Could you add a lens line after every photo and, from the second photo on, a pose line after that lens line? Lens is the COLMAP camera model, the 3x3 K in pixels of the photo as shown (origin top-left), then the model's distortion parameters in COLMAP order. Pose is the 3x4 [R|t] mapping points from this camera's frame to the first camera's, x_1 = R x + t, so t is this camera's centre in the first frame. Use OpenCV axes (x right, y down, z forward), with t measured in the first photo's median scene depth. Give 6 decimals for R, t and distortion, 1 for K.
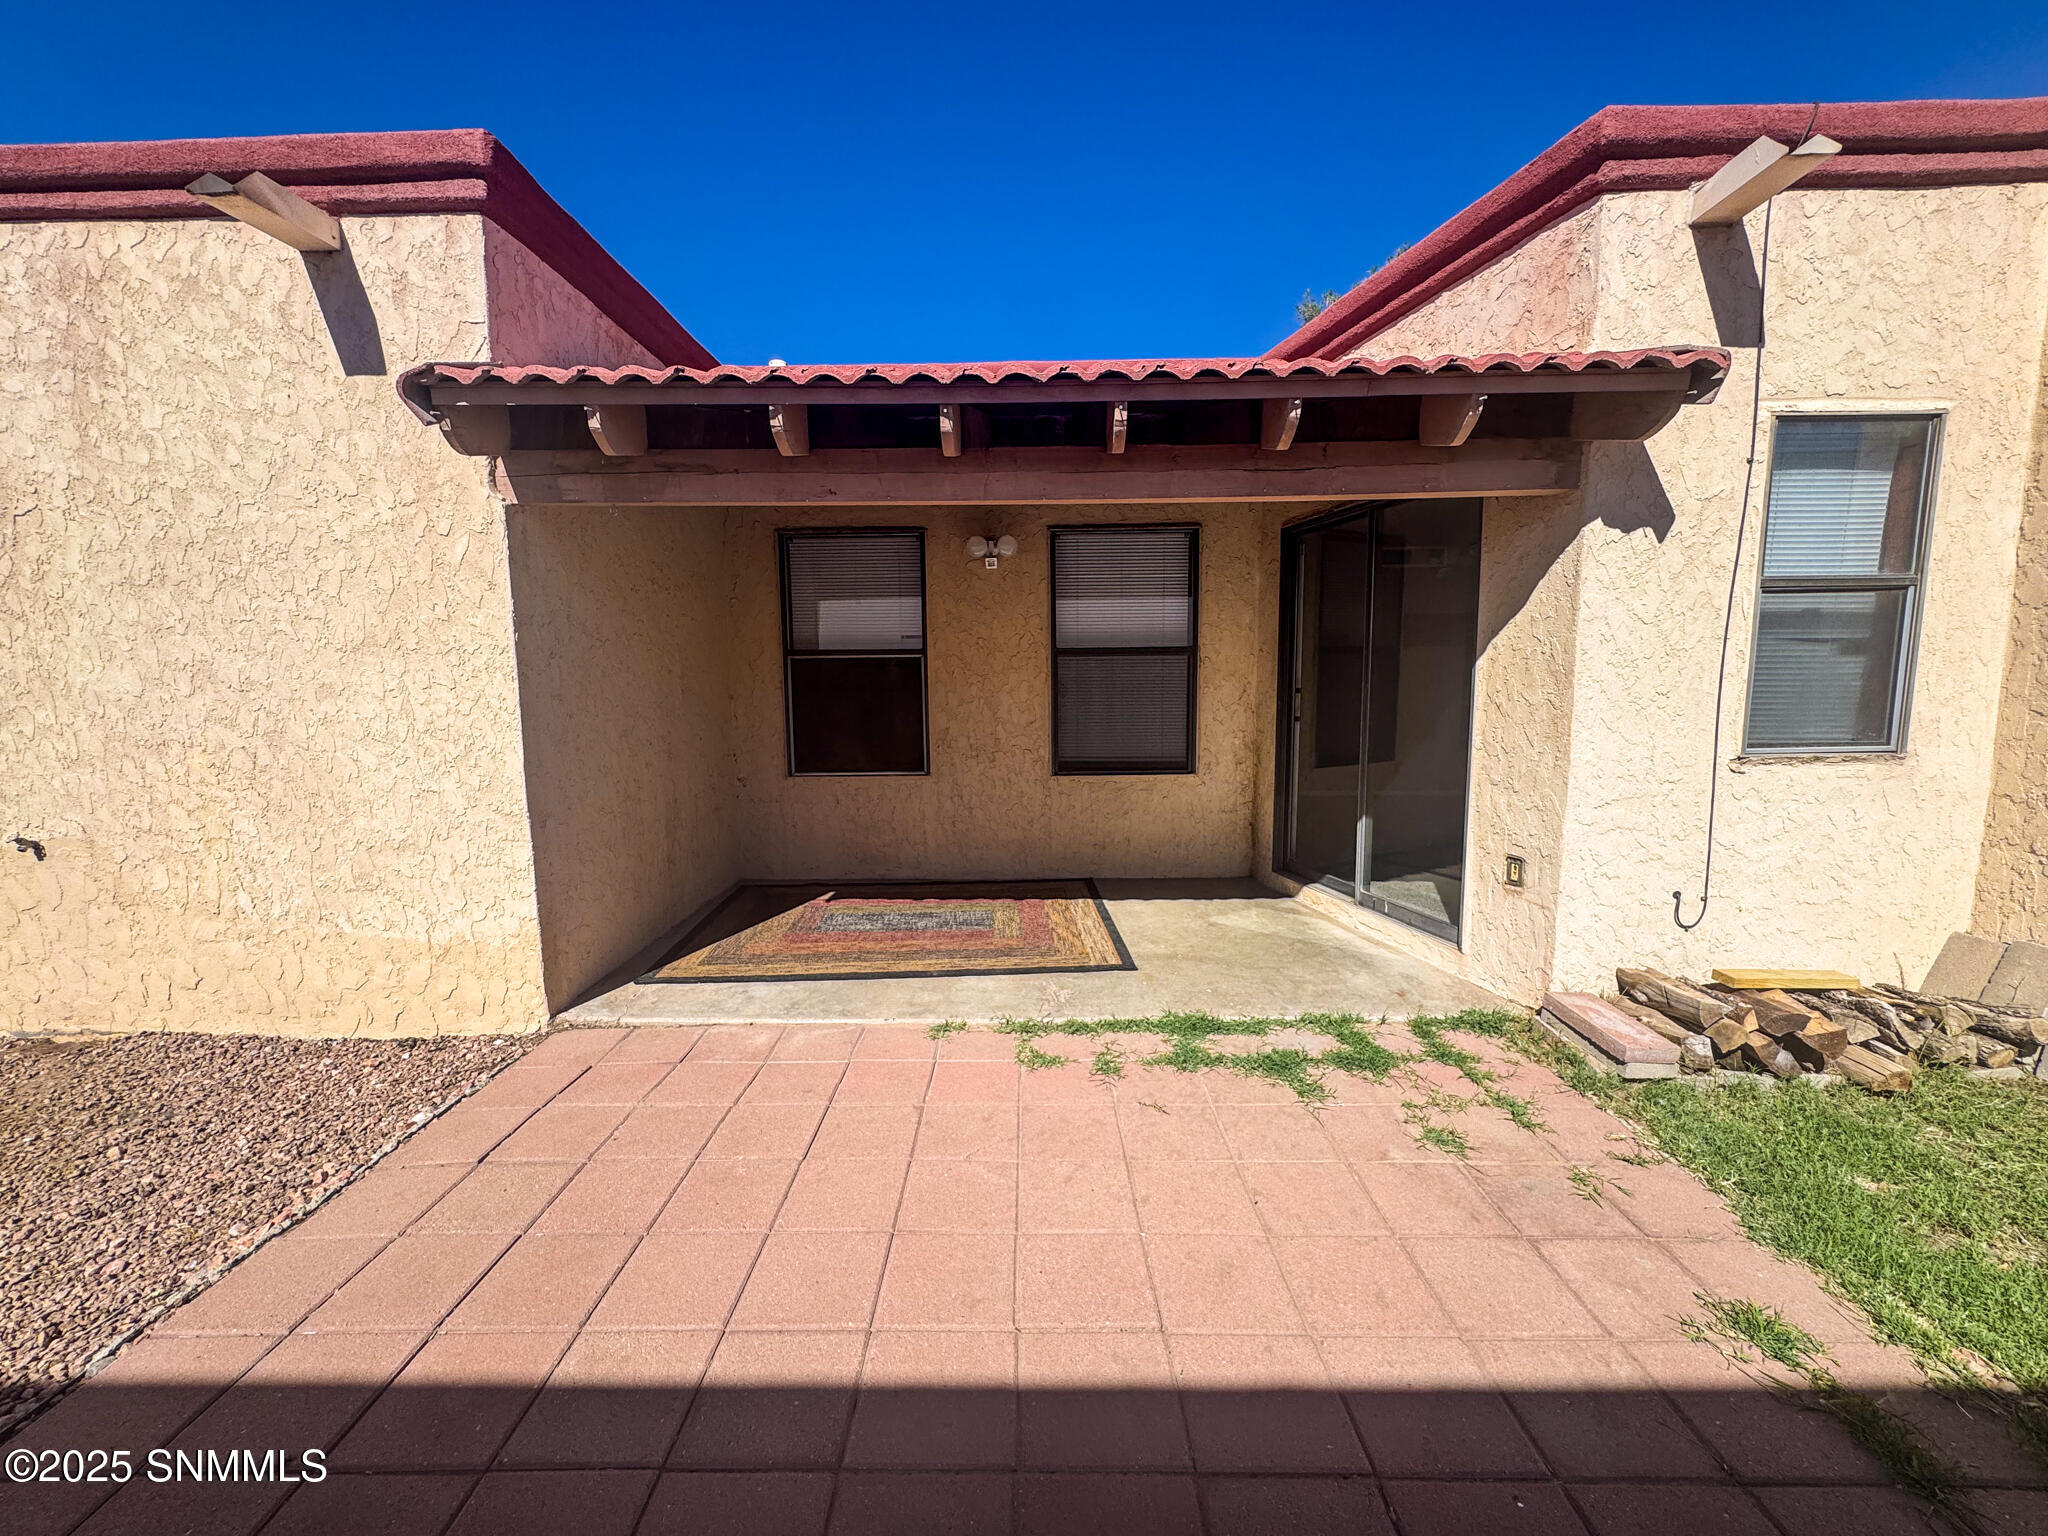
lens RADIAL K [[821.0, 0, 1020.3], [0, 821.0, 767.3], [0, 0, 1]] dist [-0.003797, 0.000340]
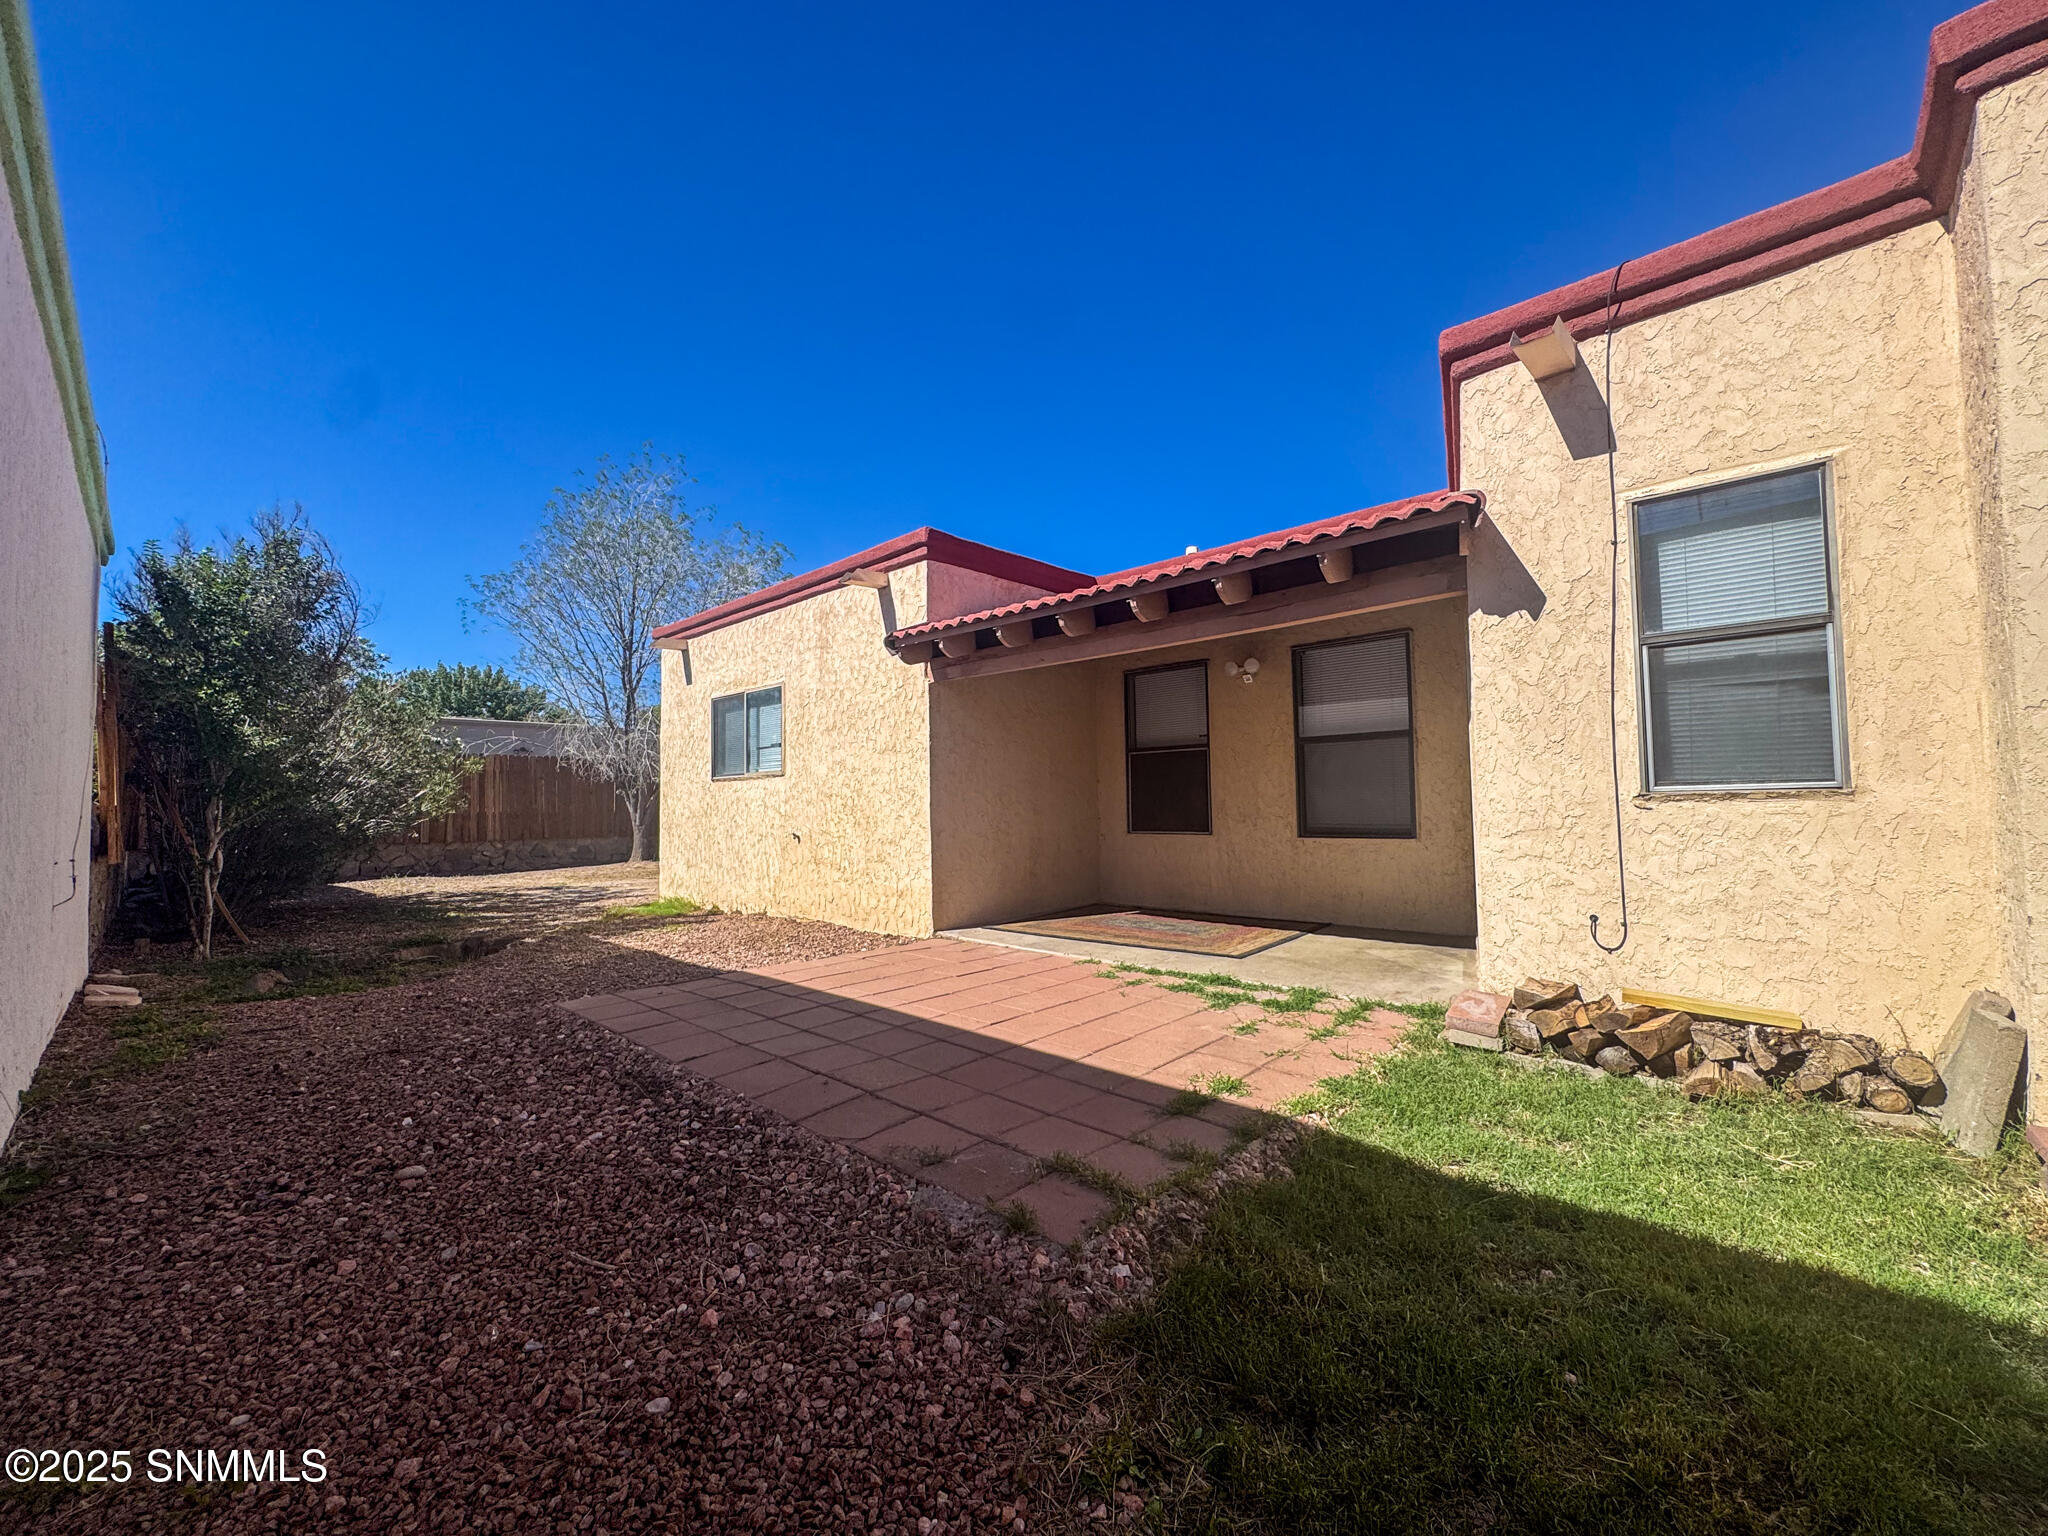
lens RADIAL K [[821.0, 0, 1021.7], [0, 821.0, 769.3], [0, 0, 1]] dist [-0.003797, 0.000340]
pose [[0.733763, -0.028839, -0.678793, 1.004585], [-0.067034, 0.991151, -0.114573, 0.135882], [0.676090, 0.129571, 0.725337, -0.375492]]
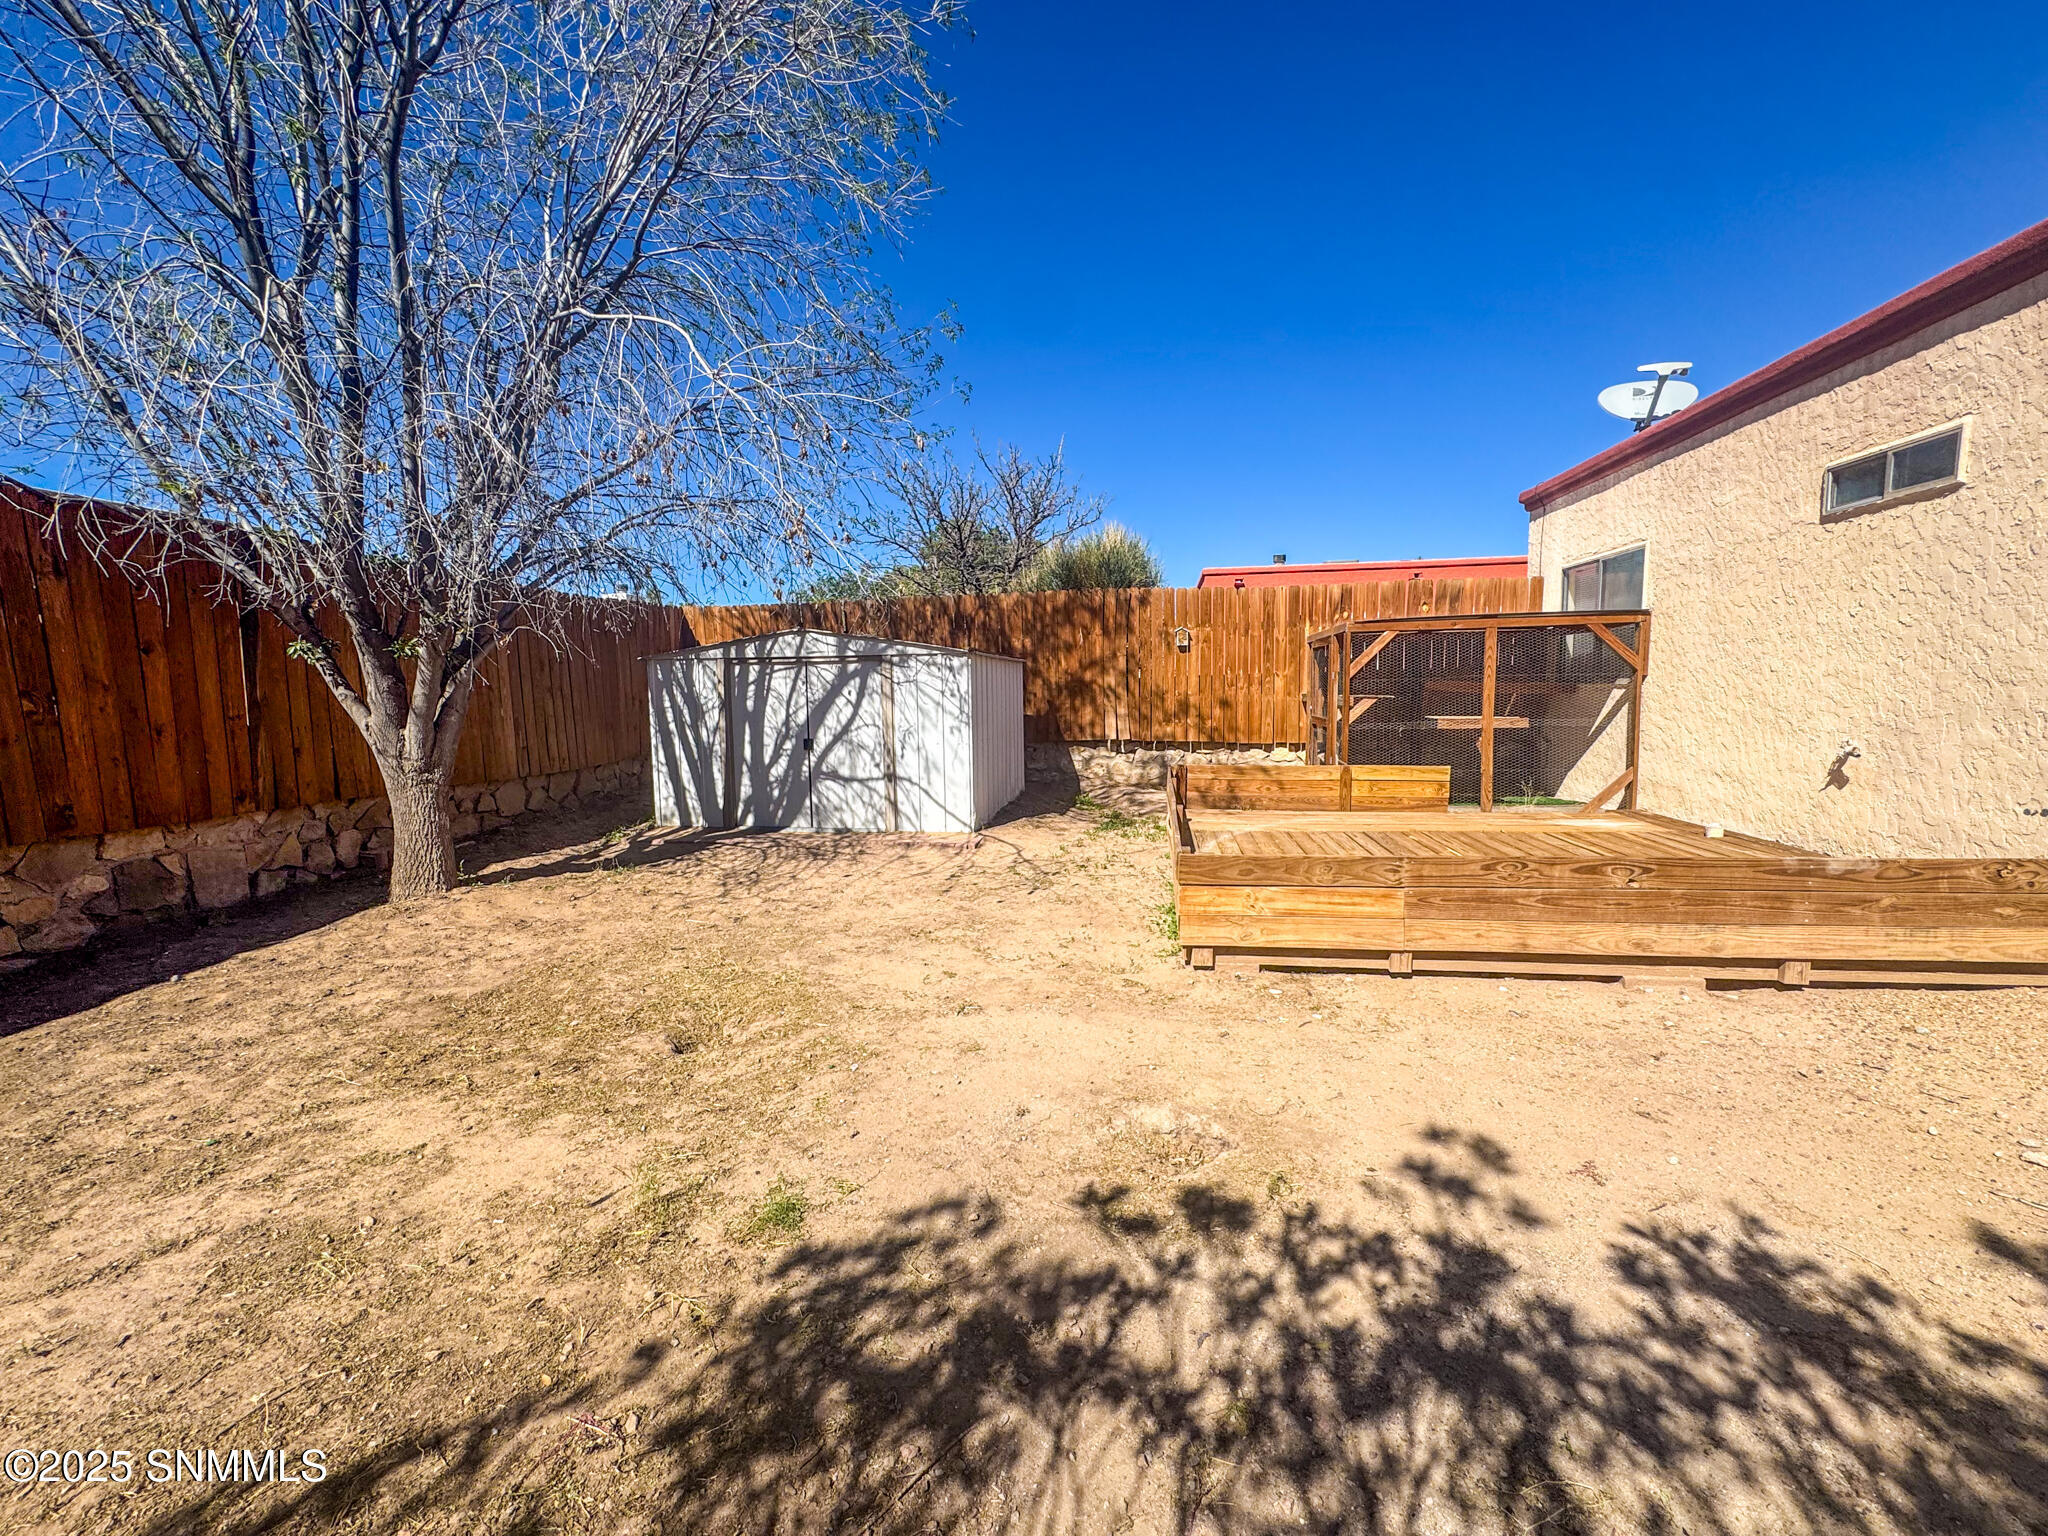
lens RADIAL K [[821.0, 0, 1018.2], [0, 821.0, 765.3], [0, 0, 1]] dist [-0.003797, 0.000340]
pose [[0.989254, 0.003179, -0.146172, -3.868184], [-0.004971, 0.999917, -0.011896, 0.046542], [0.146122, 0.012494, 0.989188, 0.678606]]
